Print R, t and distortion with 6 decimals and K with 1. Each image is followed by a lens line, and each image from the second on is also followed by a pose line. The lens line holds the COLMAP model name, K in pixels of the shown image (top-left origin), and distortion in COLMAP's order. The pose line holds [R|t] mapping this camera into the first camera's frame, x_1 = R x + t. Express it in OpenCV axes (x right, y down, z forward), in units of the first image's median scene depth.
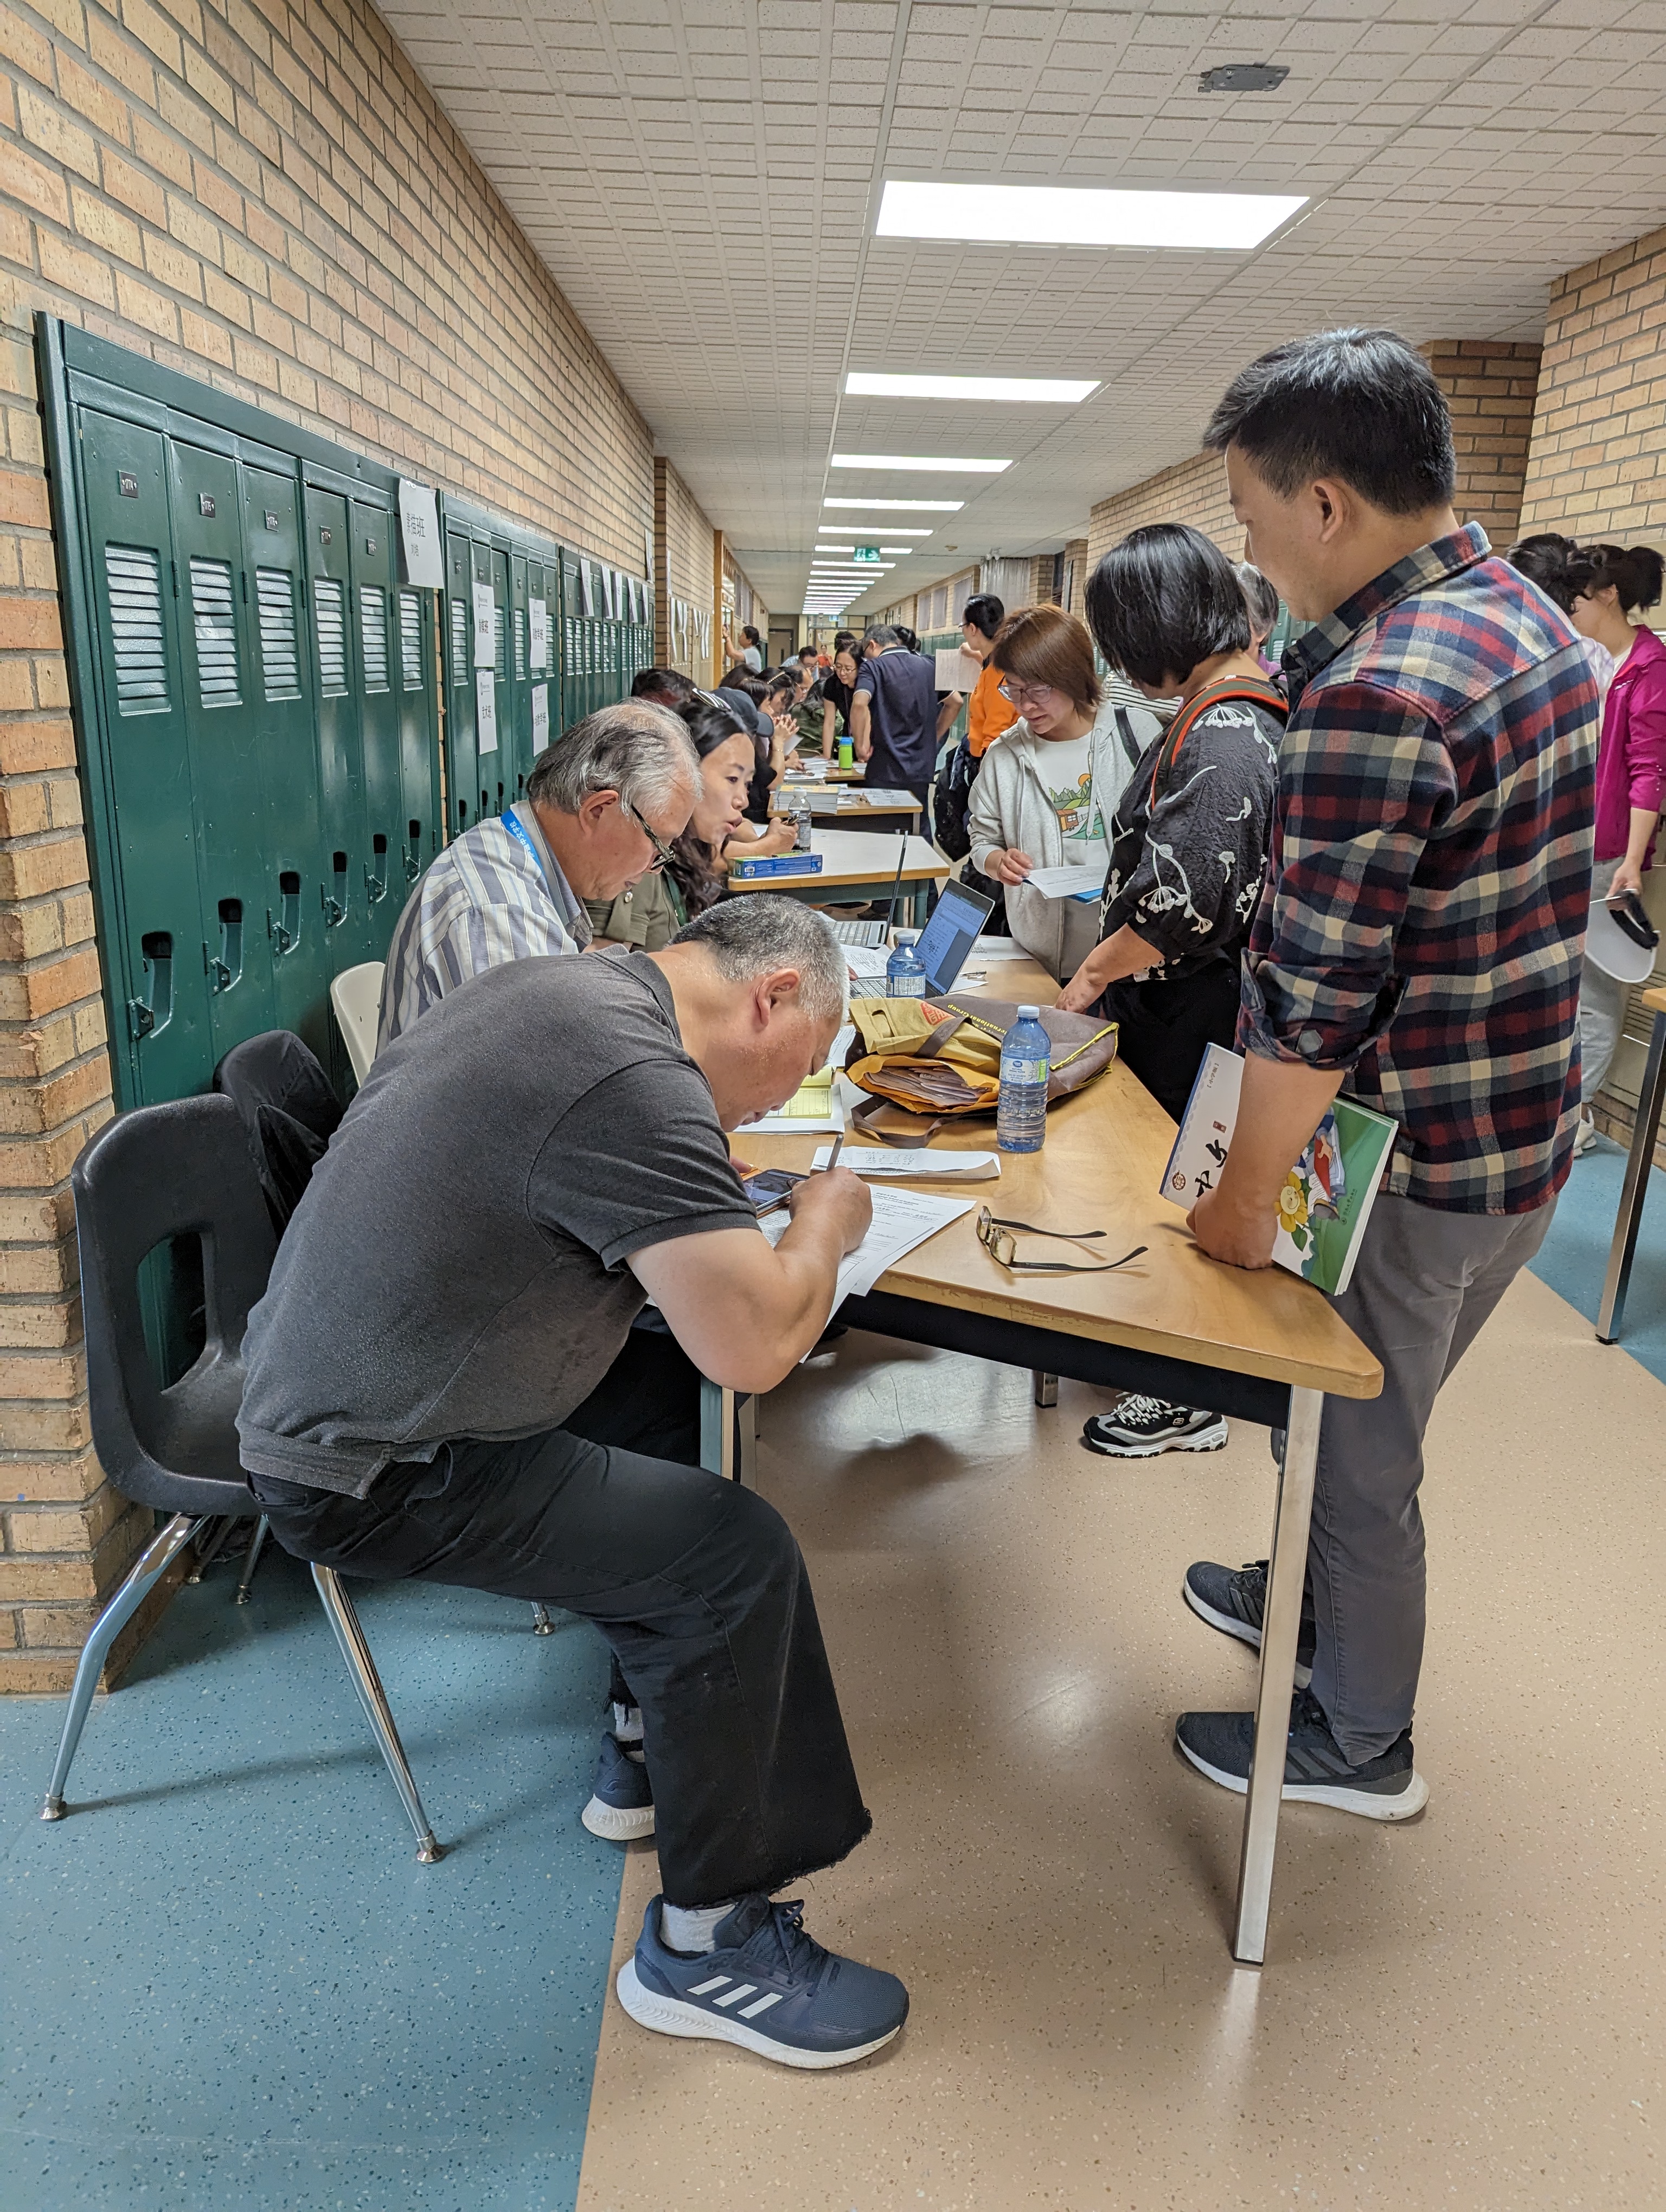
lens RADIAL K [[1647.5, 0, 833.0], [0, 1647.5, 1106.0], [0, 0, 1]] dist [0.018844, -0.005255]
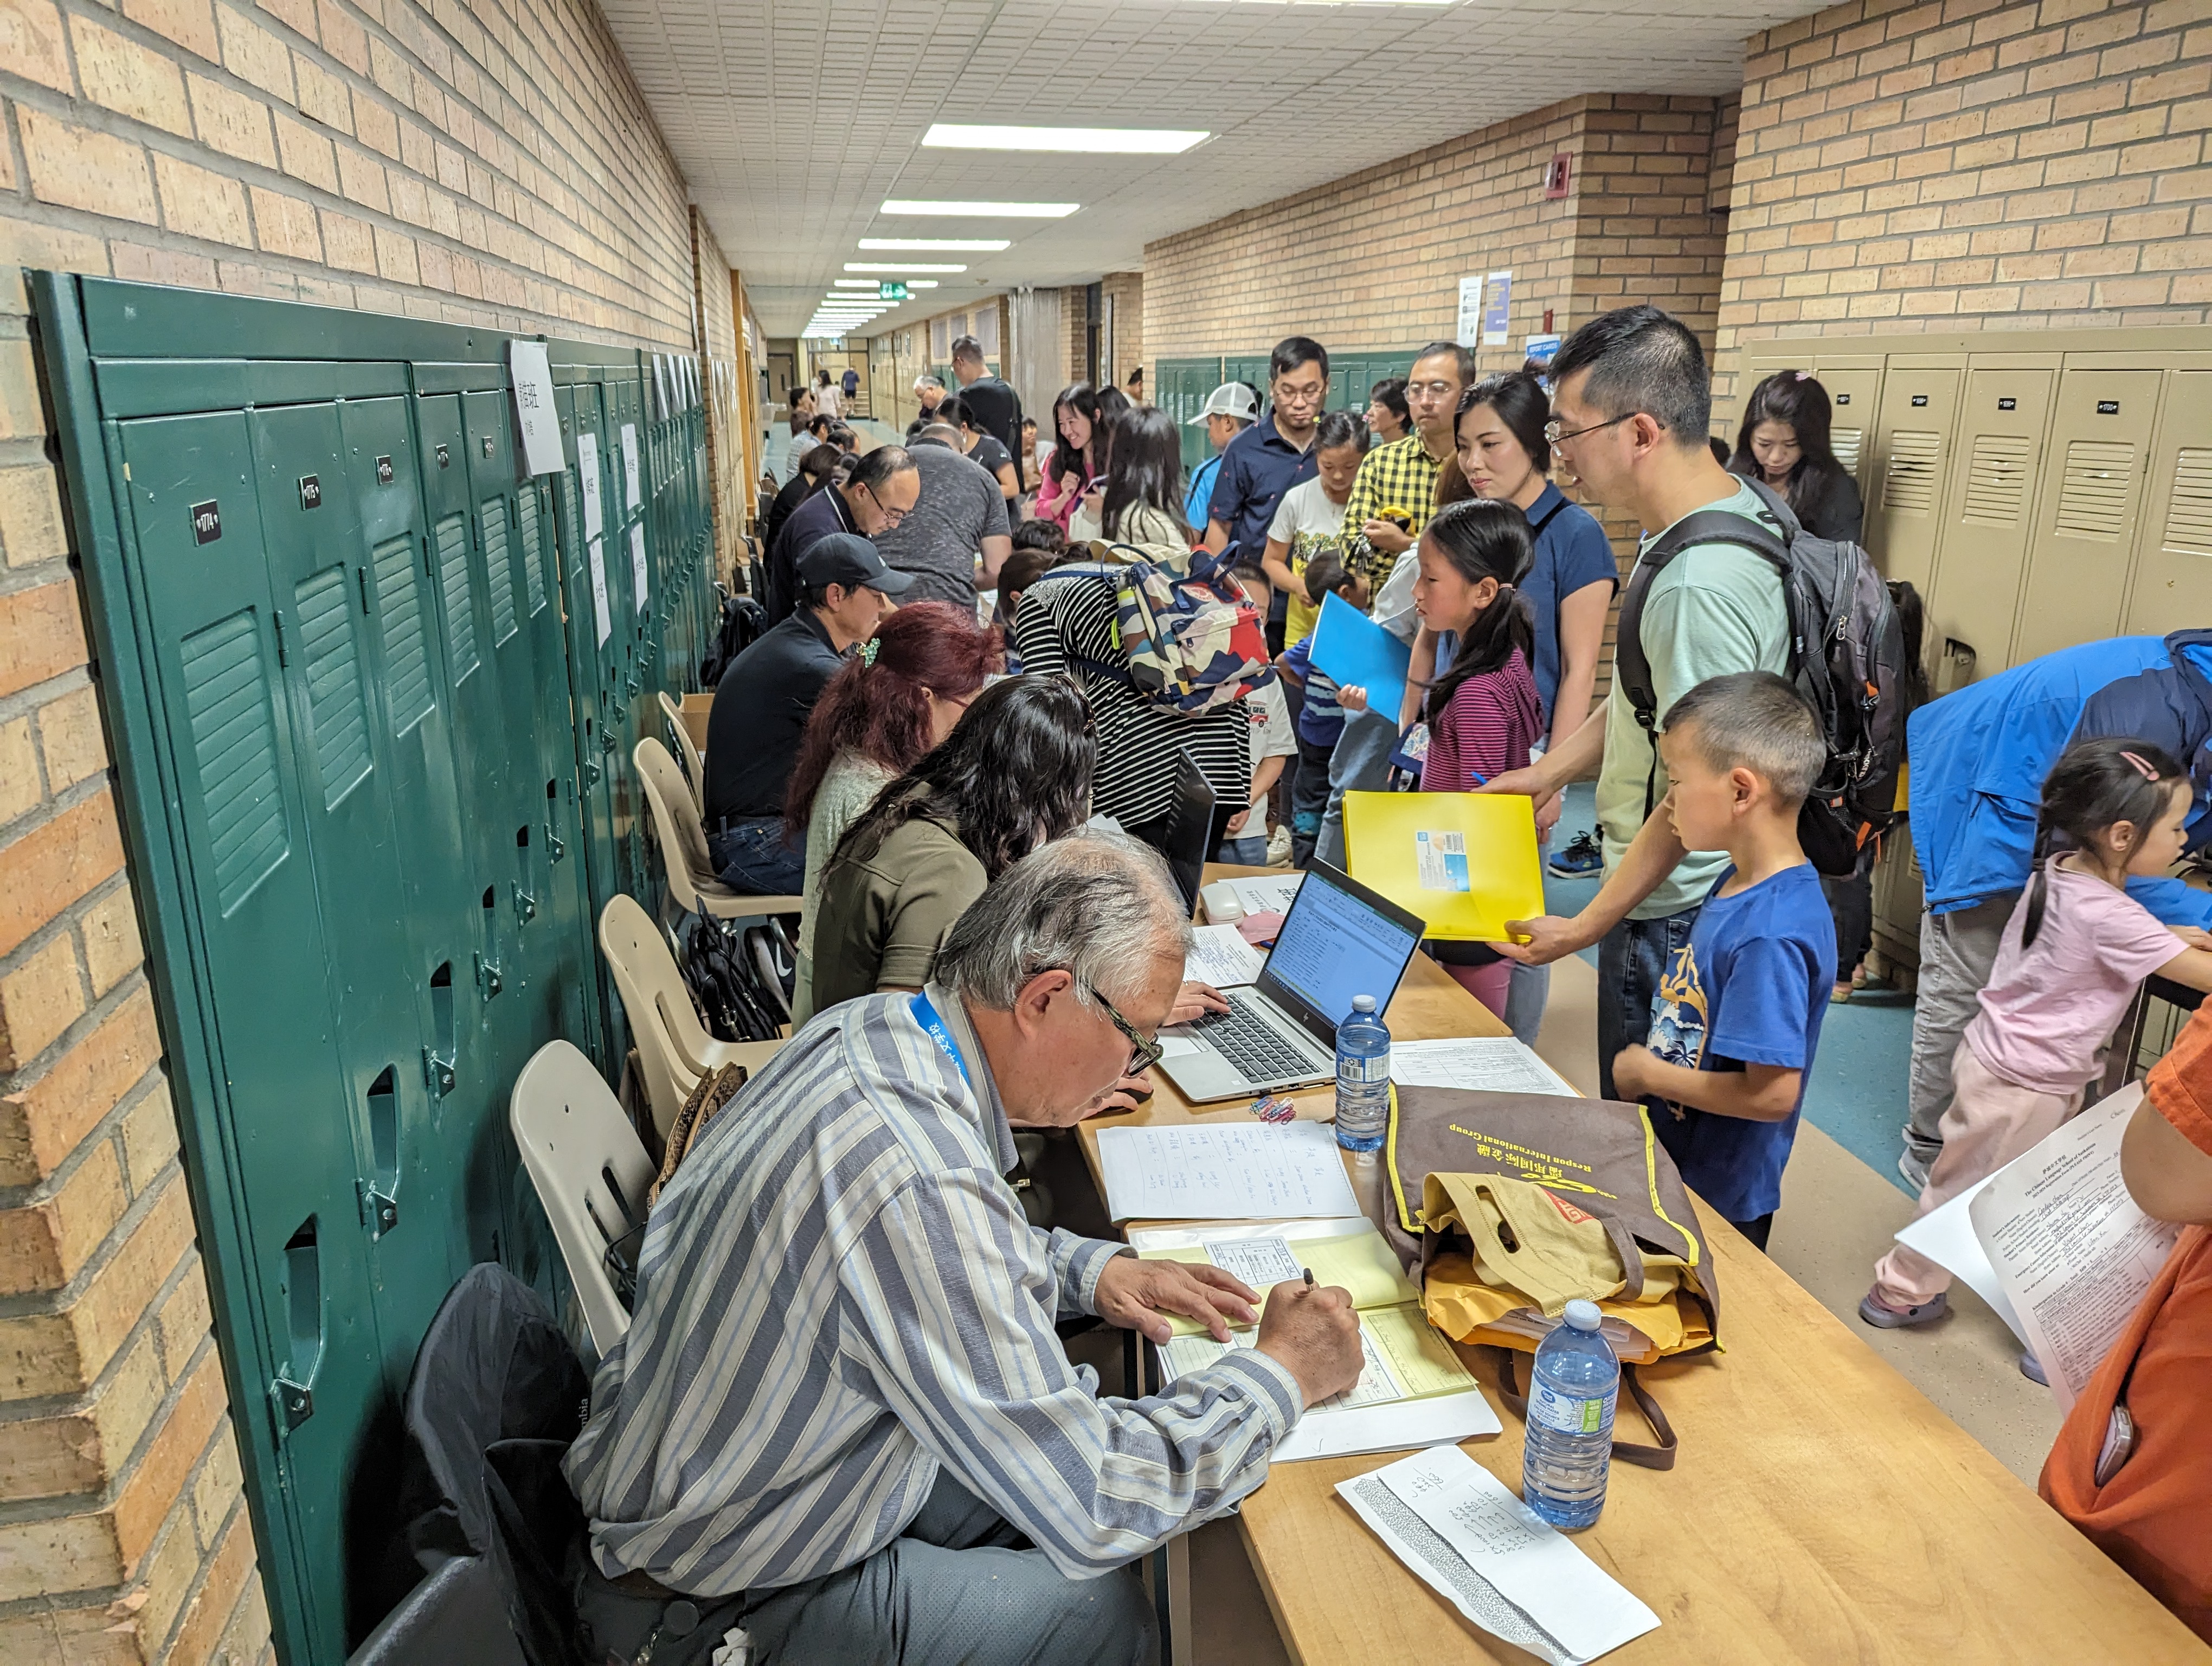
lens RADIAL K [[1647.5, 0, 1104.0], [0, 1647.5, 857.2], [0, 0, 1]] dist [0.018844, -0.005255]
pose [[0.986806, -0.072925, 0.144551, -0.086879], [0.069884, 0.997216, 0.026006, -0.105343], [-0.146045, -0.015561, 0.989156, 0.158261]]
